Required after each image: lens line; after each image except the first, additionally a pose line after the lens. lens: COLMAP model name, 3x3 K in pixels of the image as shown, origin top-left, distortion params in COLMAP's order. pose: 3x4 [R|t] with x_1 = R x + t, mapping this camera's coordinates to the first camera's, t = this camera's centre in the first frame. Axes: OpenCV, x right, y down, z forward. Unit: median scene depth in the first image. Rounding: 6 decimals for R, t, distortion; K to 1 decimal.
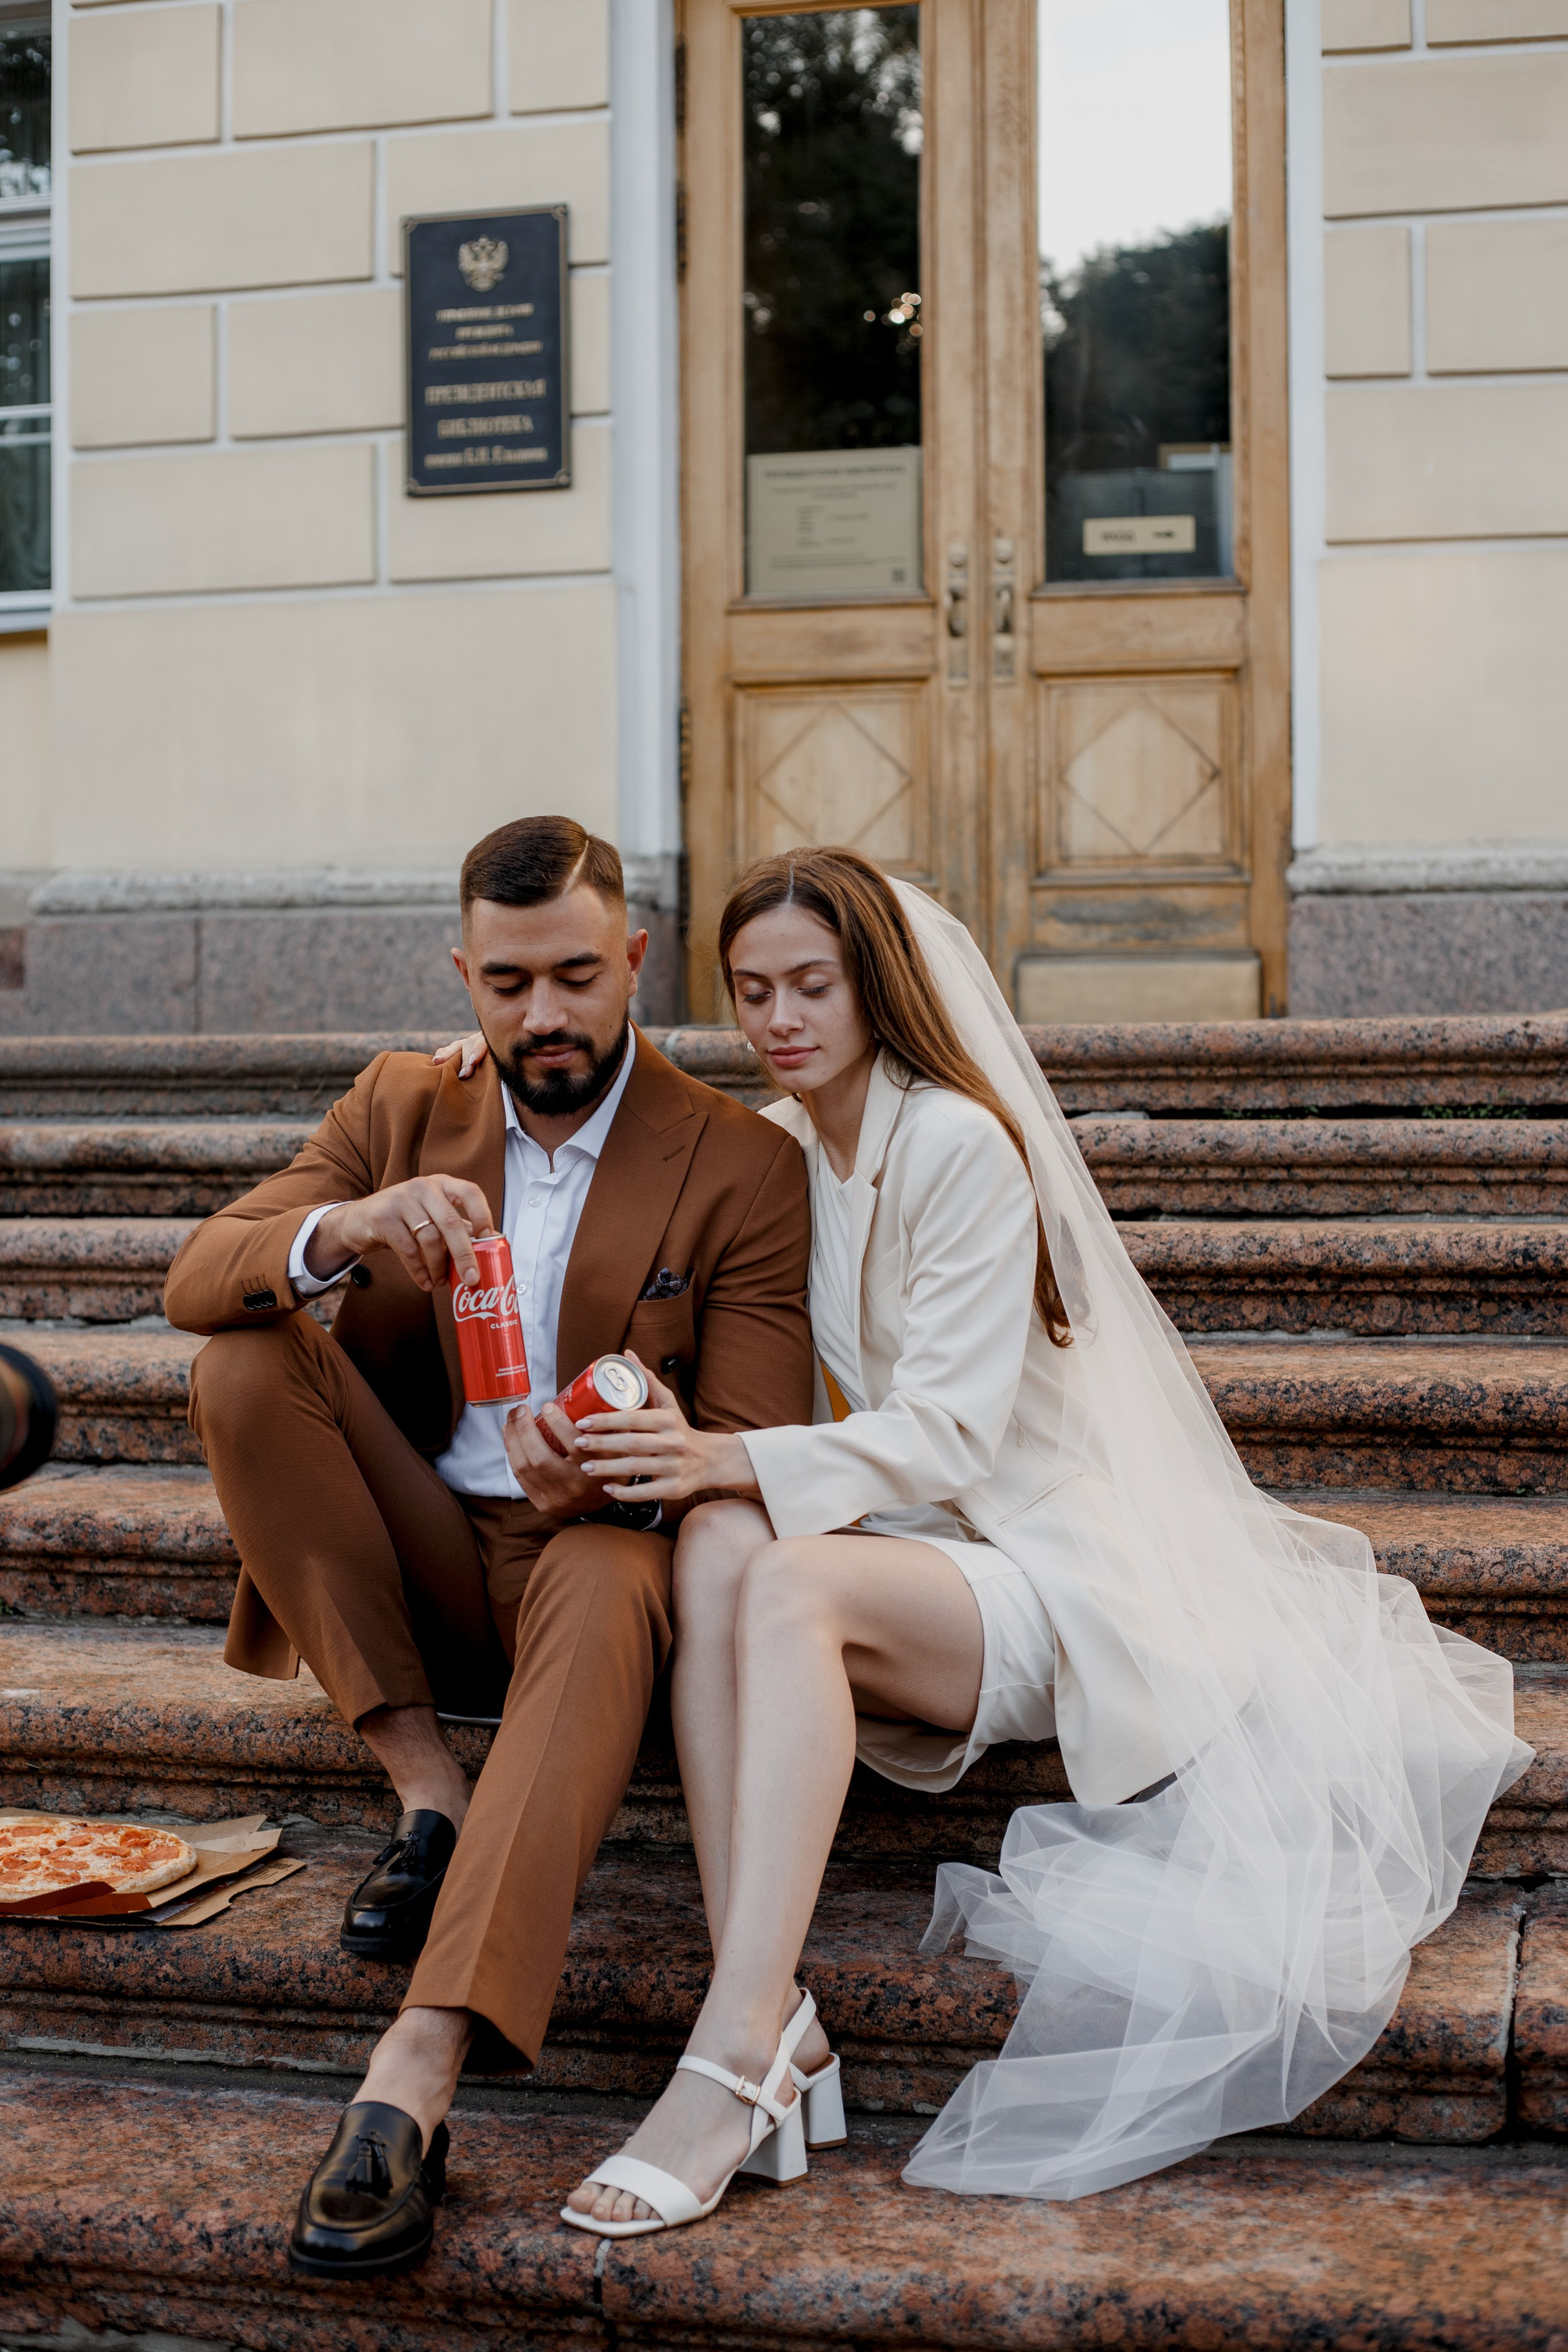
lens RADIAL K [[3400.2, 0, 778.1], [0, 3400.2, 1185.0], [0, 0, 1]] dist [-0.090872, -0.109409]
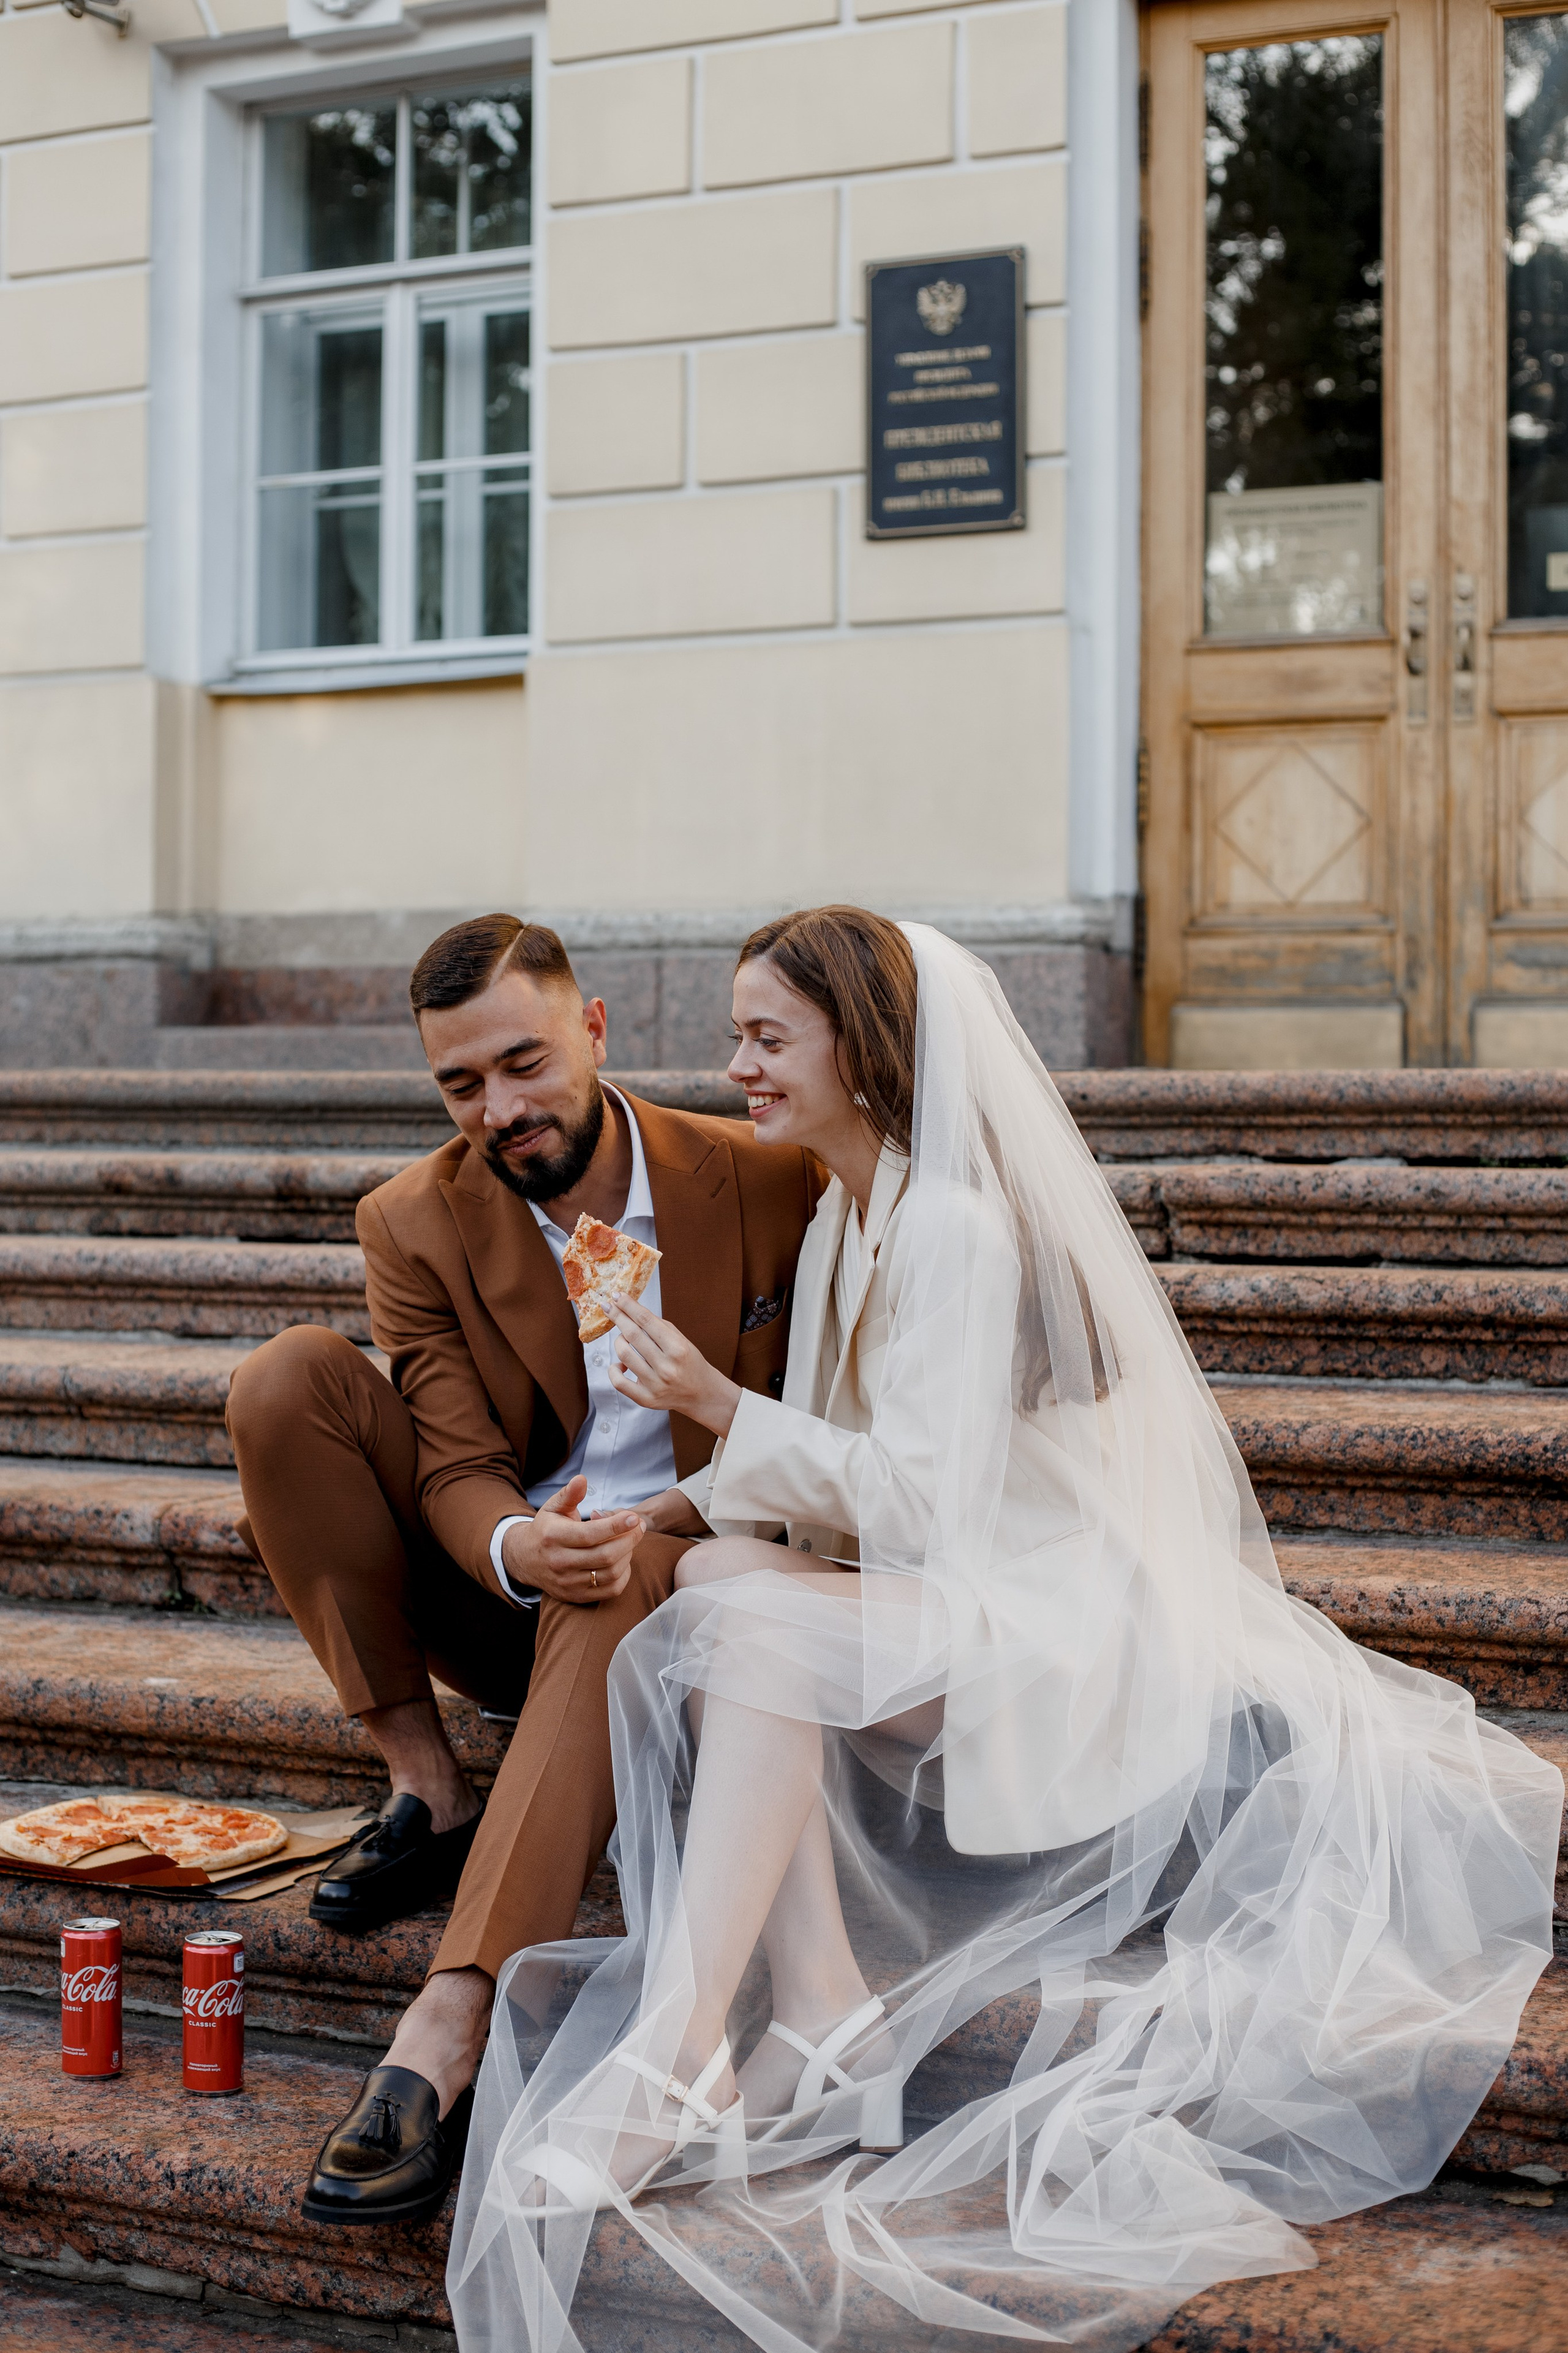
lens RADIAL K [[3485.1, 0, 782.9], [0, 3485.1, 1177.9], [0, 0, 1]] dist [-0.089030, -0.117253]
pose [[0.982105, 0.016049, -0.187650, 0.143733], [-0.018823, 0.999738, -0.013012, 0.000798], [0.187392, 0.016311, 0.982150, -0.039998]]
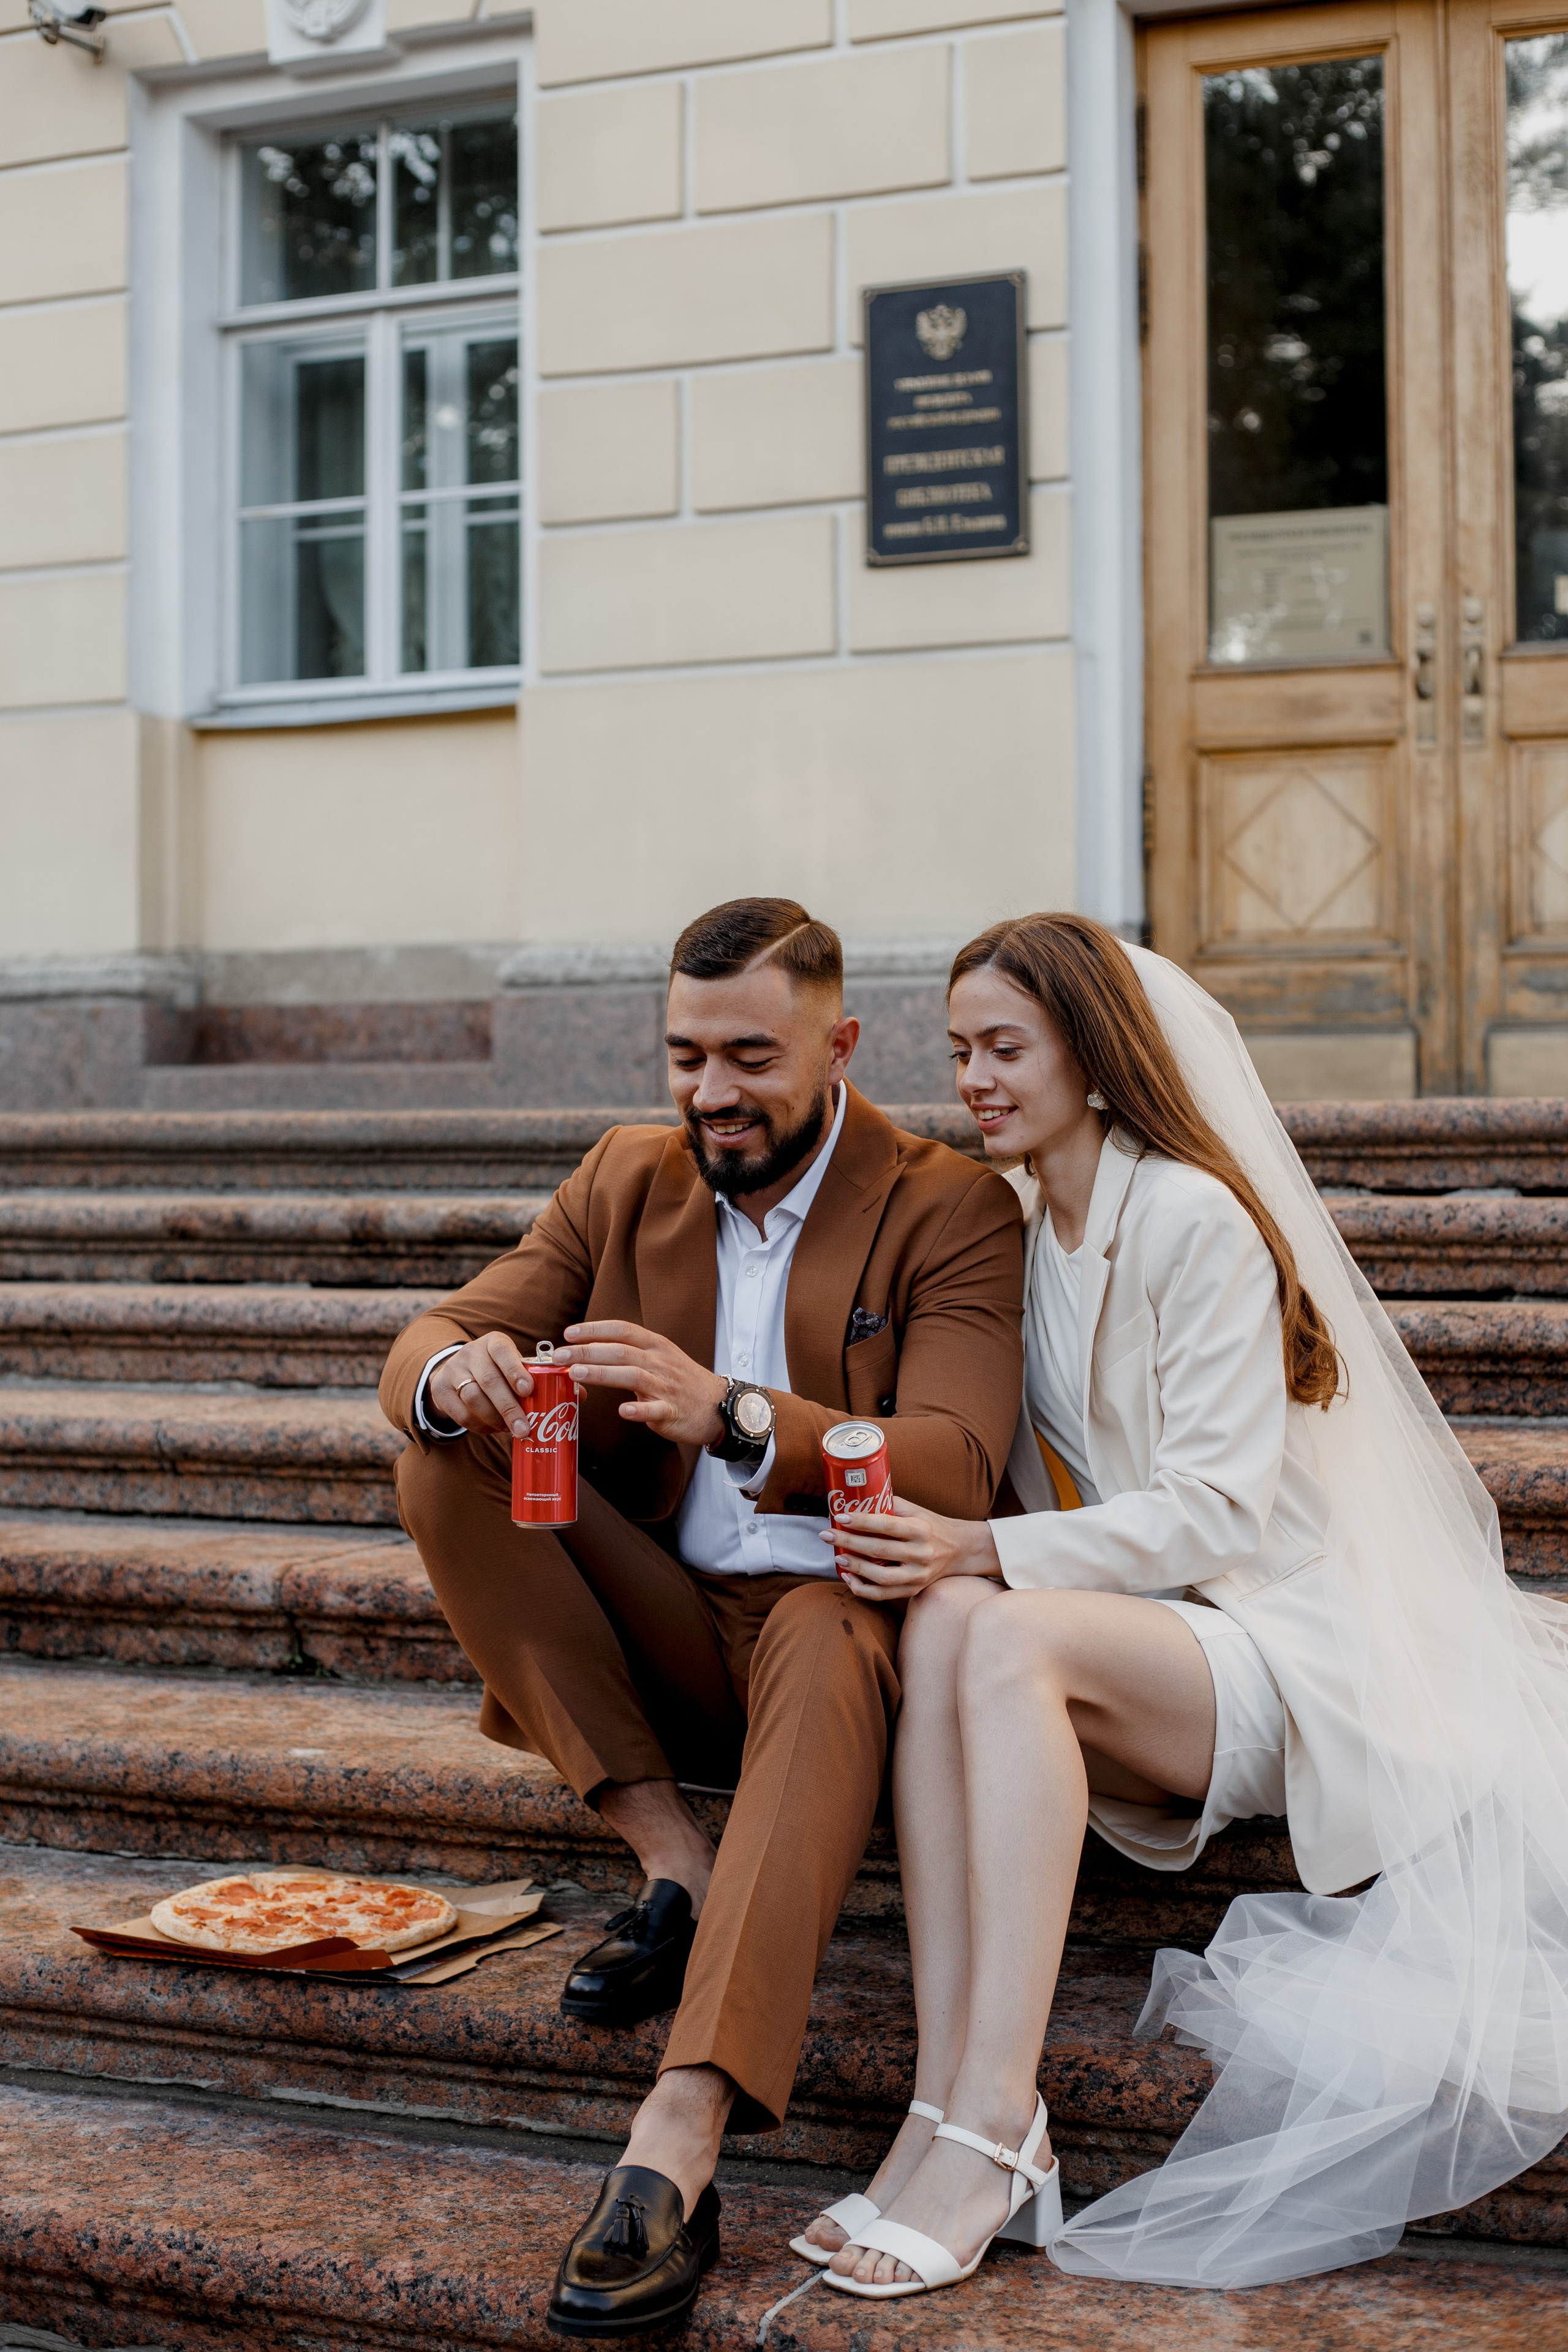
lens RADIAL K [[3472.1, 0, 783.3], [0, 3472.1, 1174.8], [0, 0, 1]] dist [-0.088294, -0.114496]
pose [[0.986799, 0.003352, -0.161917, 0.072580], [-0.007196, 0.999706, -0.023160, -0.001492], [0.161792, 0.024019, 0.986533, -0.014196]]
